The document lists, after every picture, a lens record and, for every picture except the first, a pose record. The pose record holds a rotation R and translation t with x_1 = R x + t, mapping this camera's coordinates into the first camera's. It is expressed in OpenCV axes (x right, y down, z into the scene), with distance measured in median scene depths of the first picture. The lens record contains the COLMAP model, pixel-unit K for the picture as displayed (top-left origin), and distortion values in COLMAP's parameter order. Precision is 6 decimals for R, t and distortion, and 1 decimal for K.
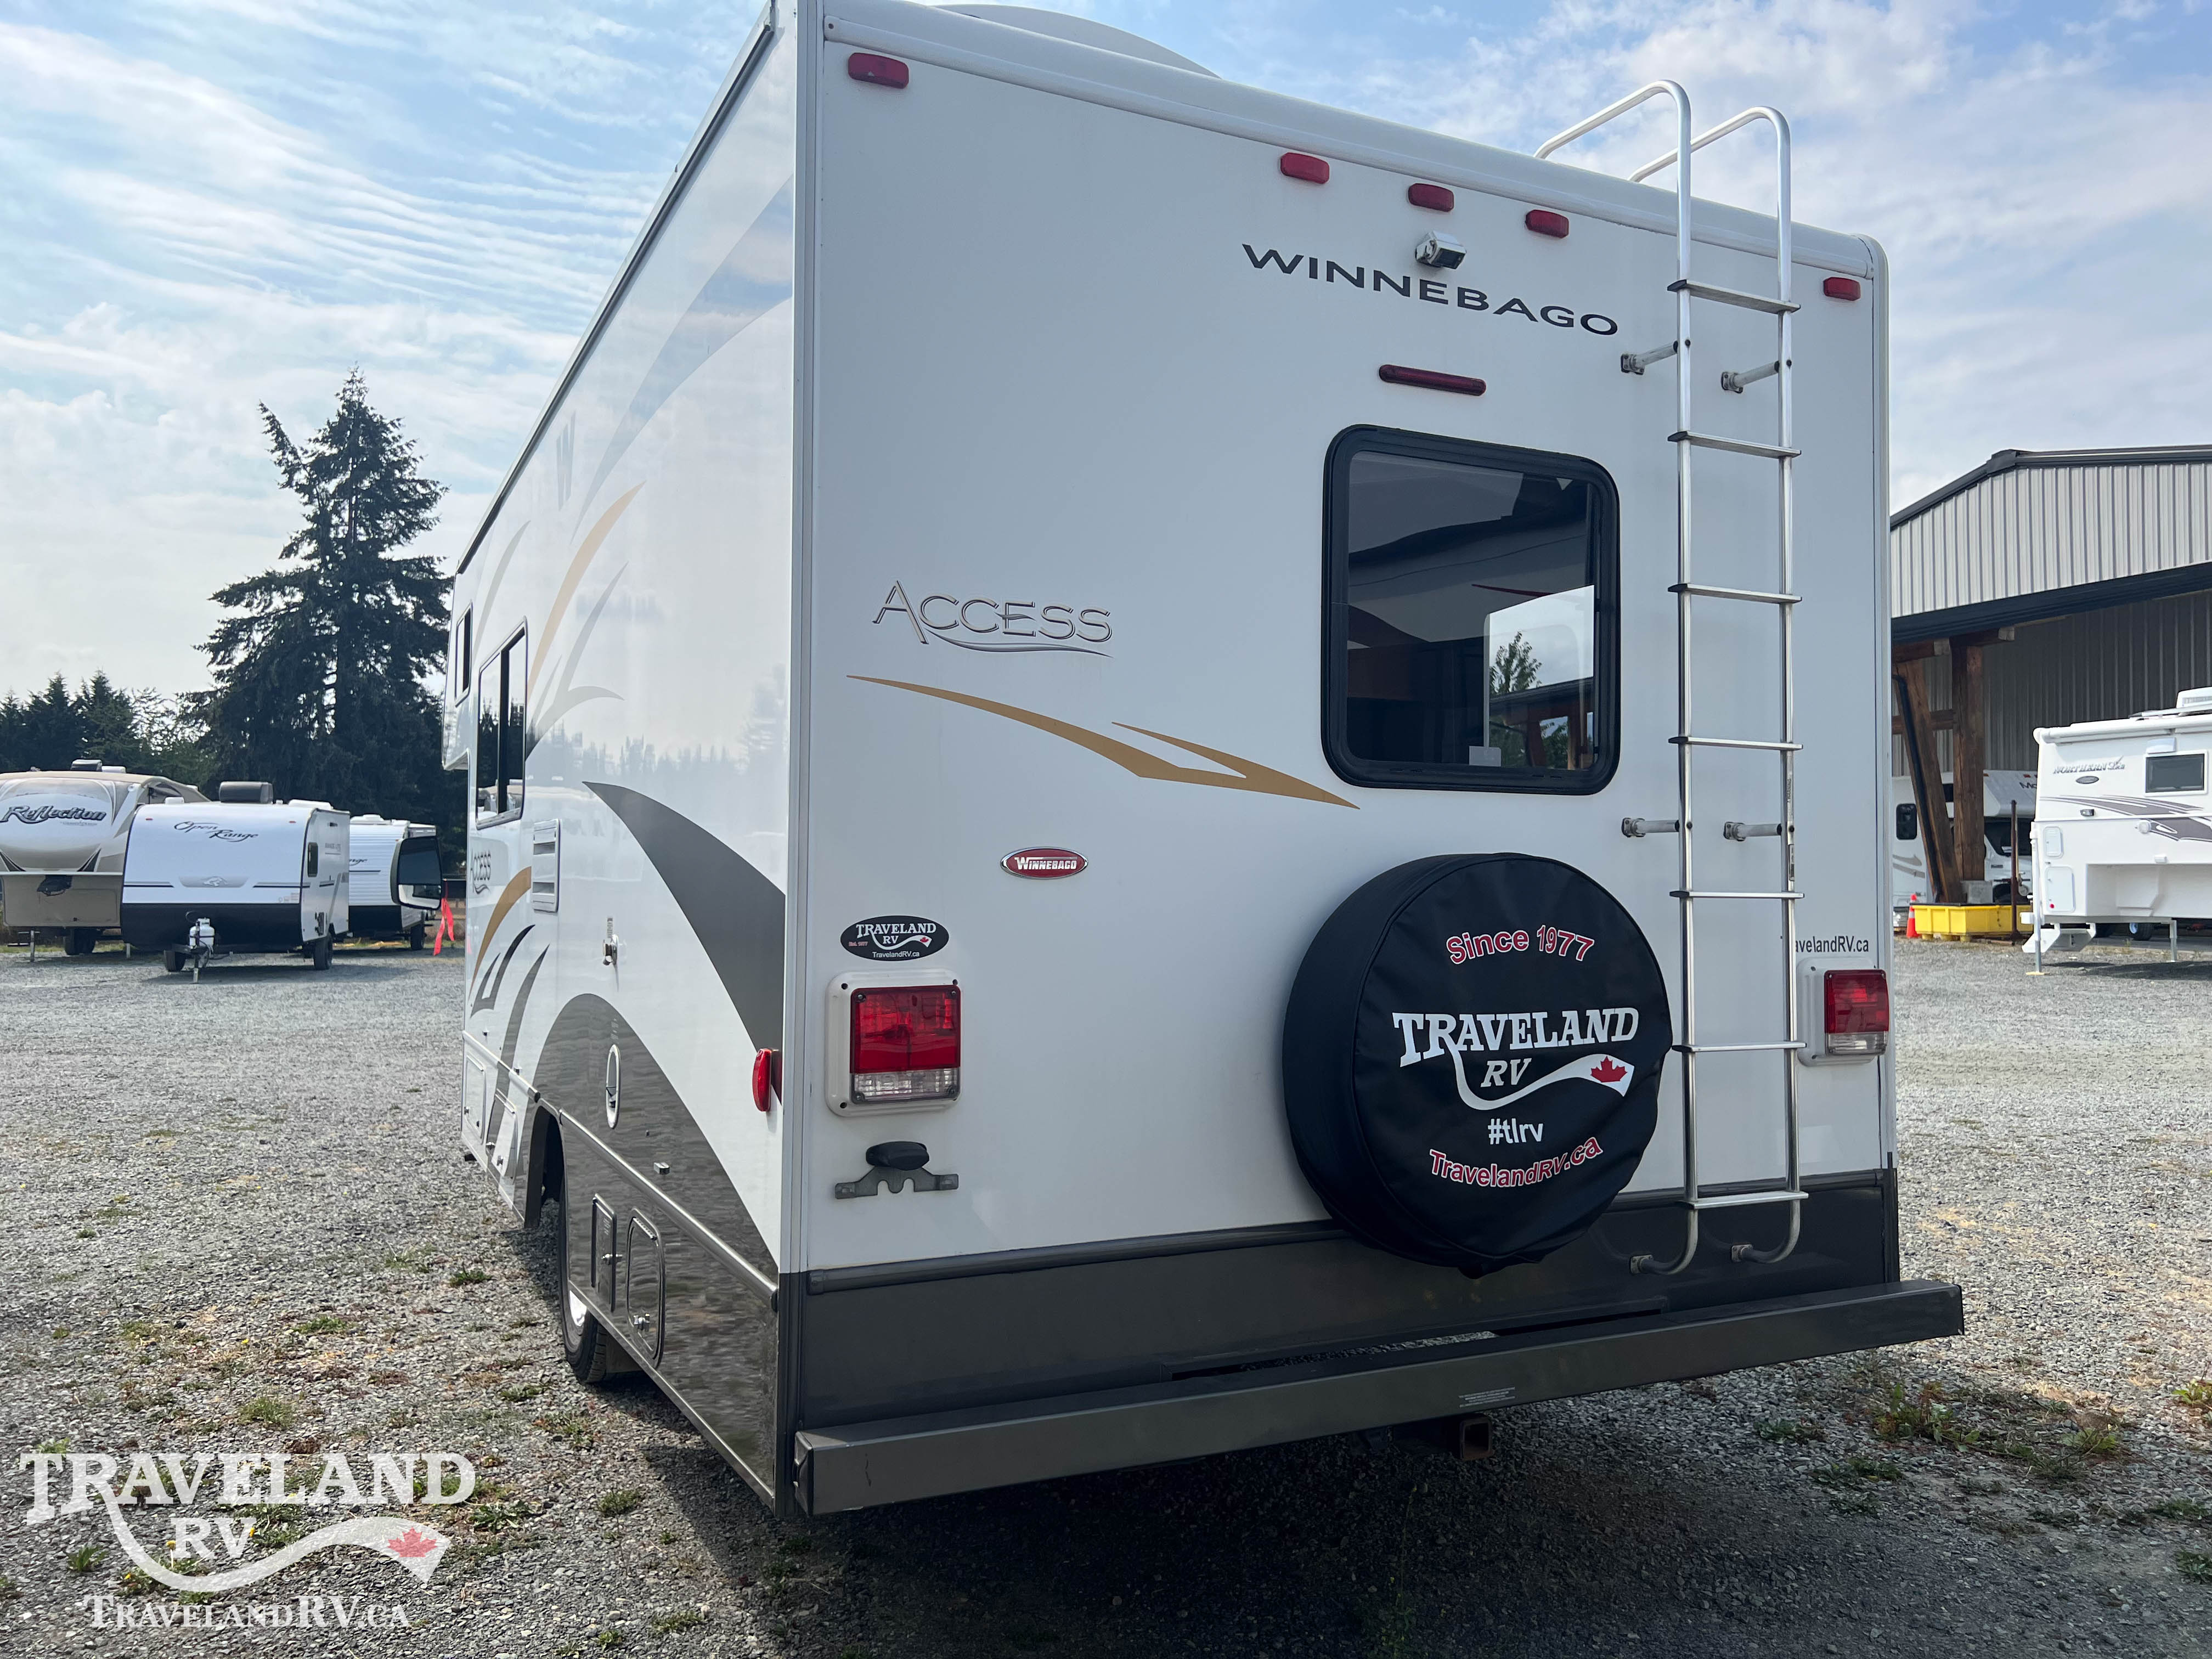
lens RADIAL K [[1673.1, 0, 1084.9], [0, 1673.1, 817.3], [0, 0, 1]] dist [0.050888, -0.063475]
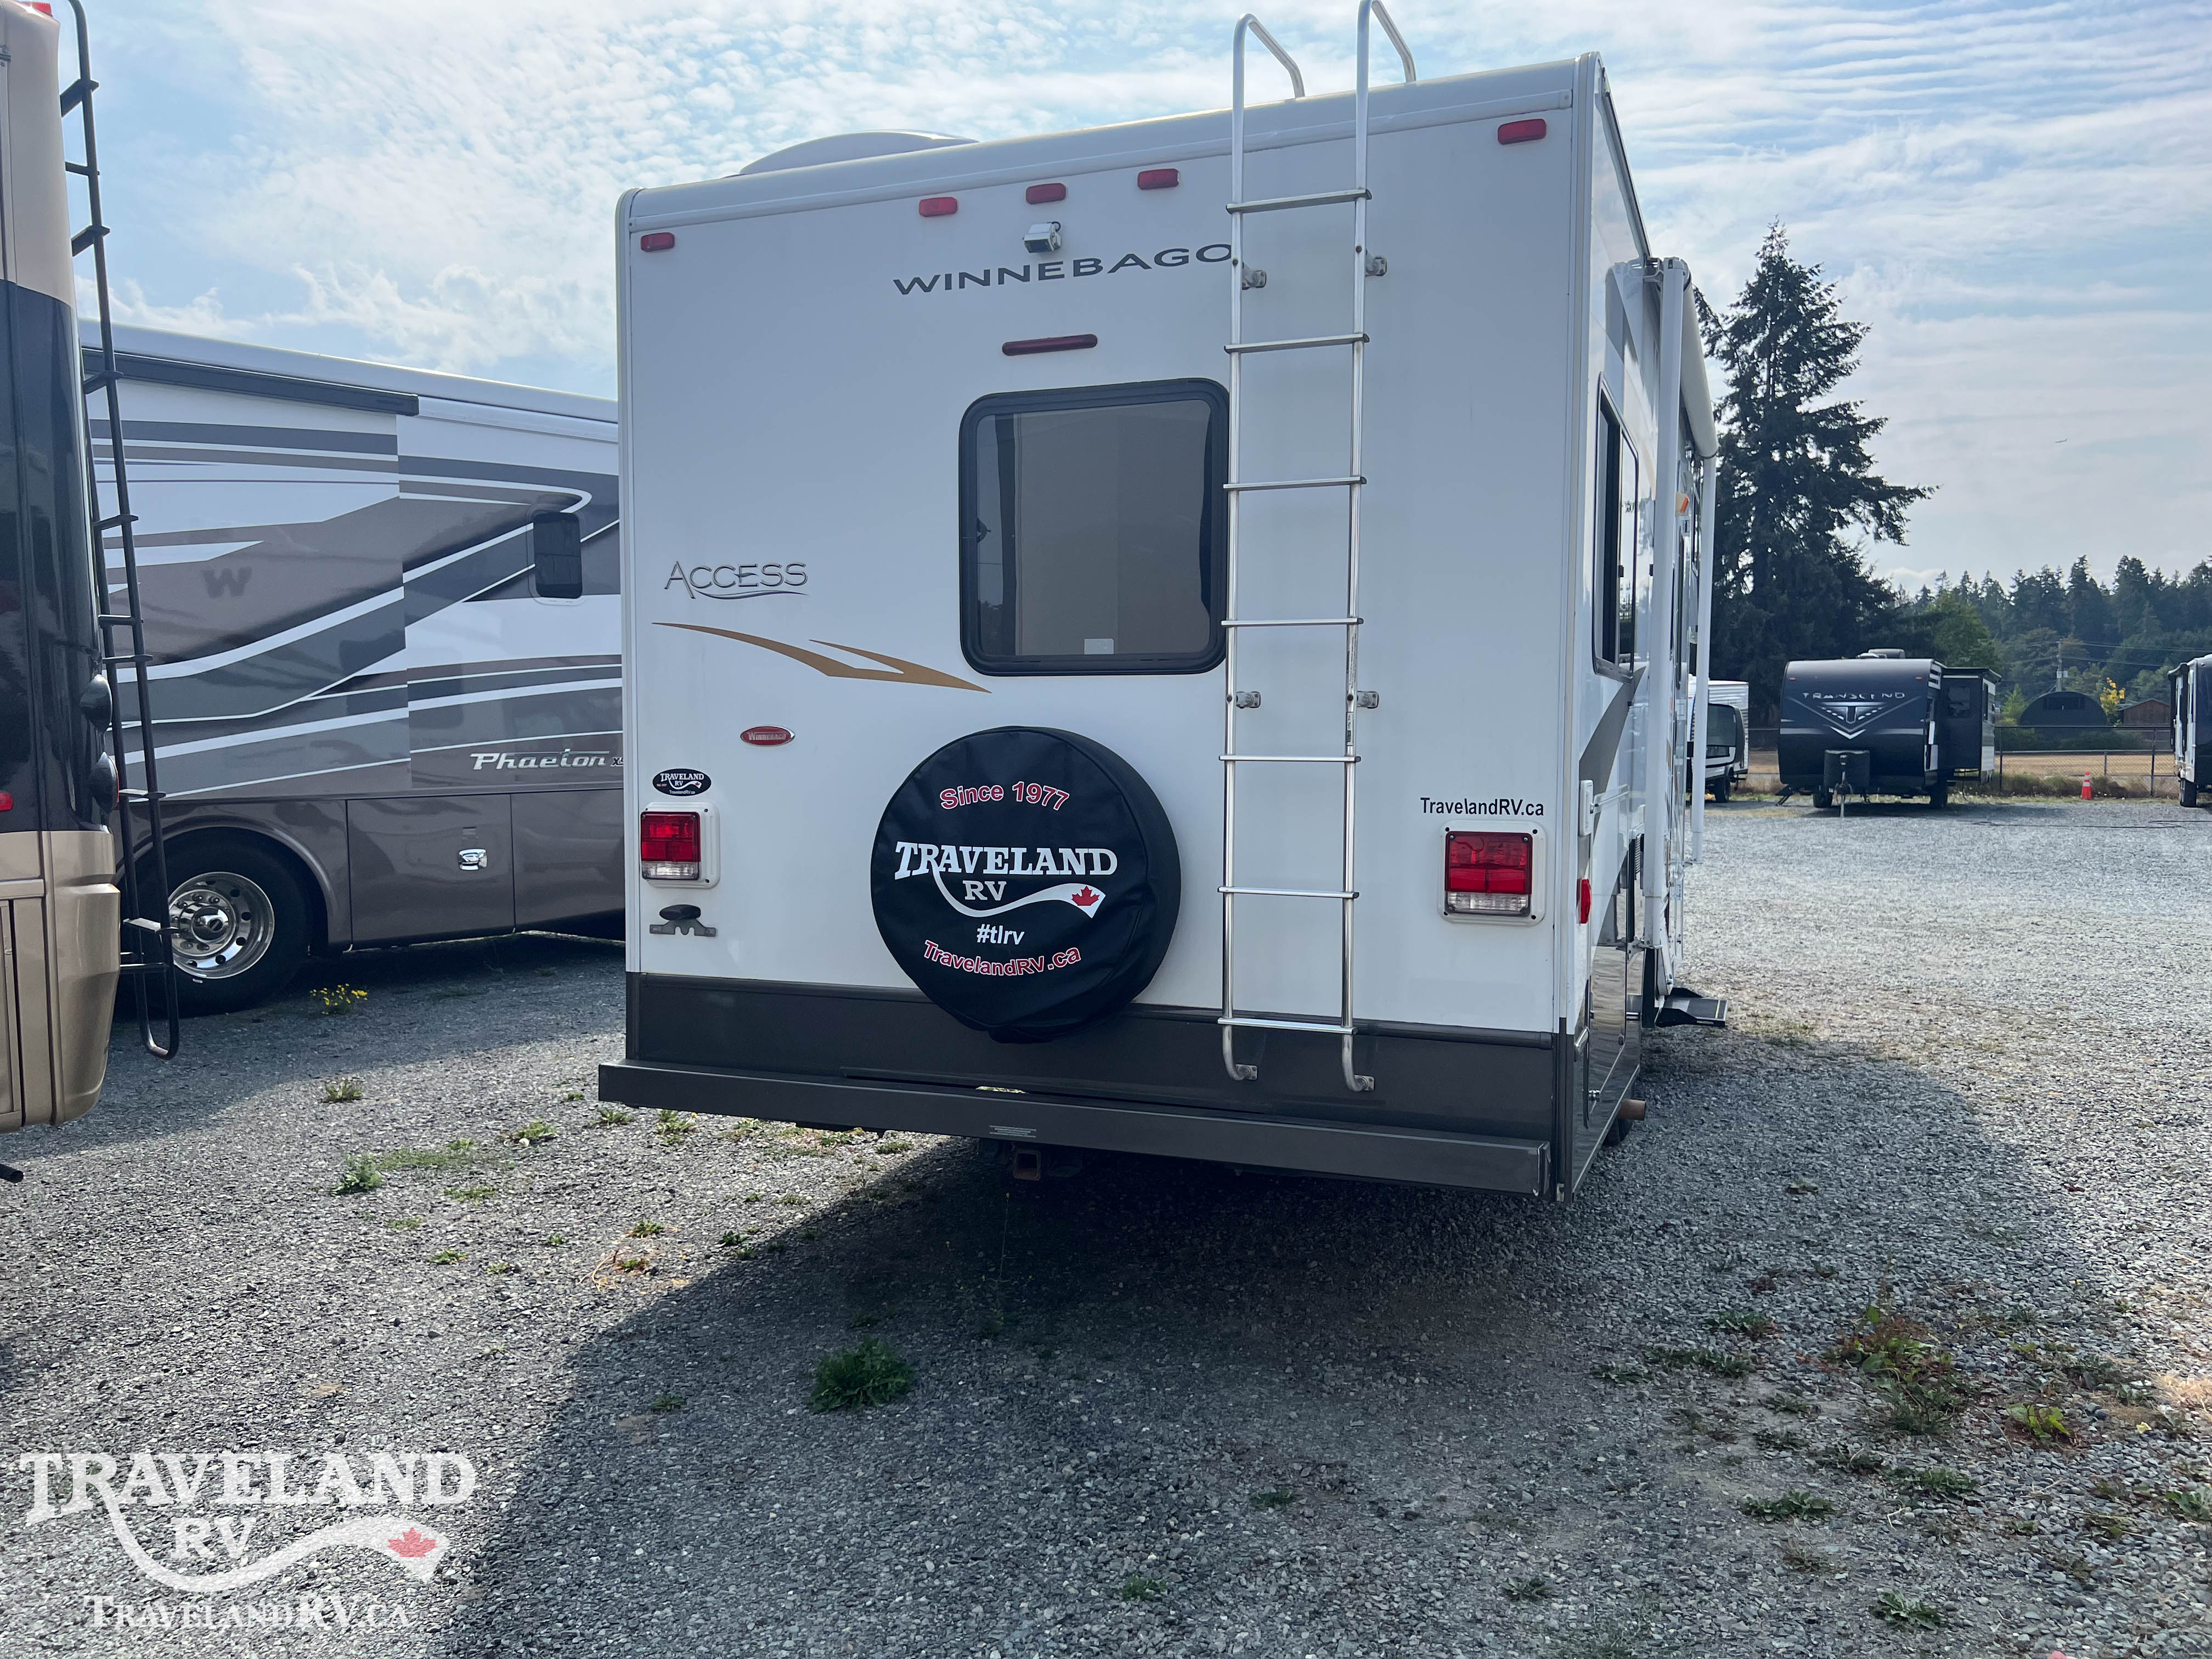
lens RADIAL K [[1673.1, 0, 1101.3], [0, 1673.1, 824.8], [0, 0, 1]] dist [0.050888, -0.063475]
pose [[0.673744, 0.035136, -0.738129, 1.139908], [0.032048, 0.996540, 0.076690, 0.001055], [0.738269, -0.075325, 0.670287, 0.161972]]
